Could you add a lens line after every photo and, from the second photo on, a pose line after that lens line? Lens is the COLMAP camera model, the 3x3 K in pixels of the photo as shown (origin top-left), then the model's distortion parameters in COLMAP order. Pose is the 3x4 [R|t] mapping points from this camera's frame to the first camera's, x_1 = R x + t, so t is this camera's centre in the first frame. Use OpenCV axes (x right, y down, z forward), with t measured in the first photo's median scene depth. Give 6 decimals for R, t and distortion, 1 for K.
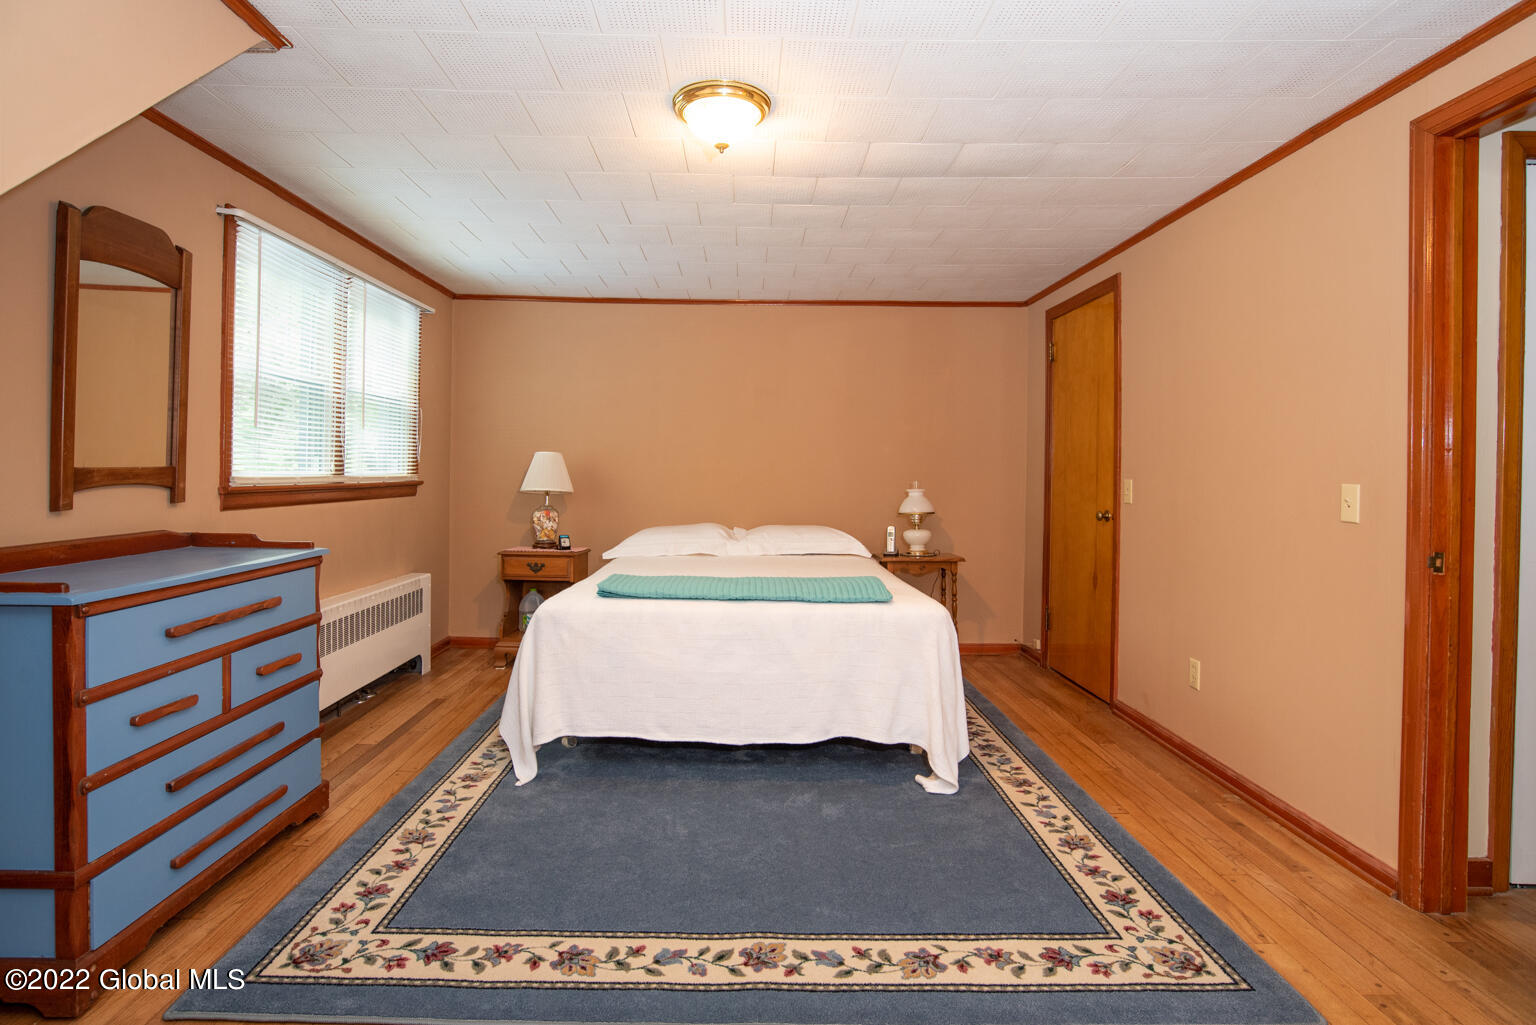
lens RADIAL K [[785.6, 0, 765.2], [0, 785.6, 501.2], [0, 0, 1]] dist [-0.055479, 0.022280]
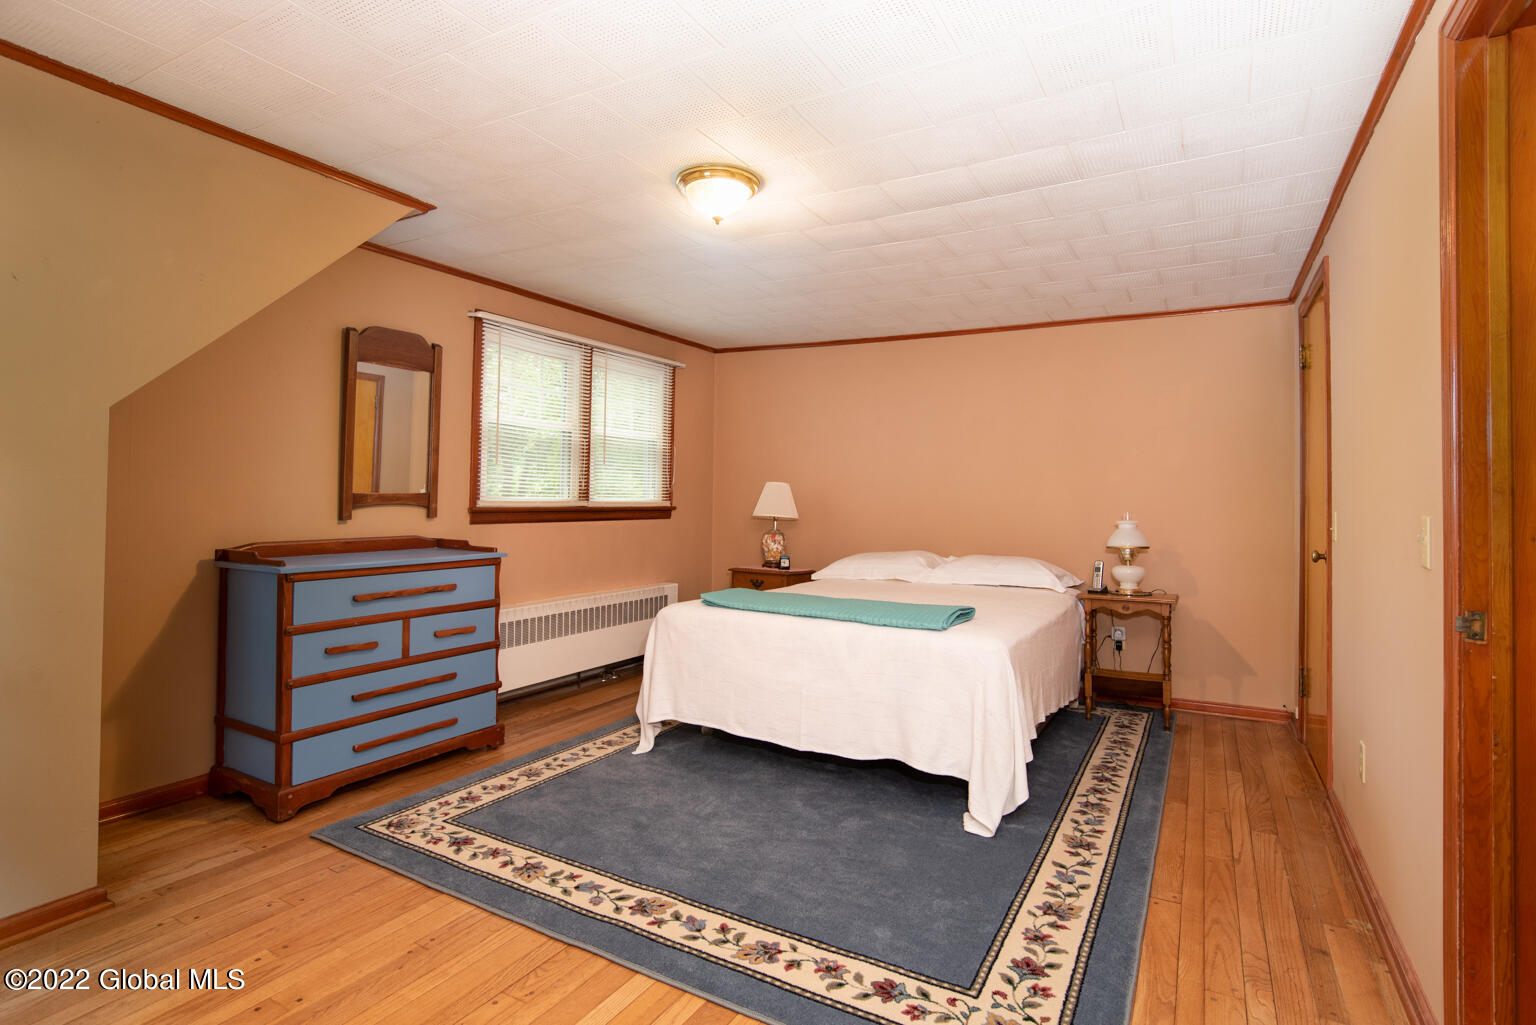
lens RADIAL K [[788.4, 0, 780.4], [0, 788.4, 512.0], [0, 0, 1]] dist [-0.054154, 0.023170]
pose [[0.866415, 0.012226, -0.499175, 0.623138], [-0.024850, 0.999517, -0.018652, 0.002671], [0.498706, 0.028565, 0.866301, 0.044096]]
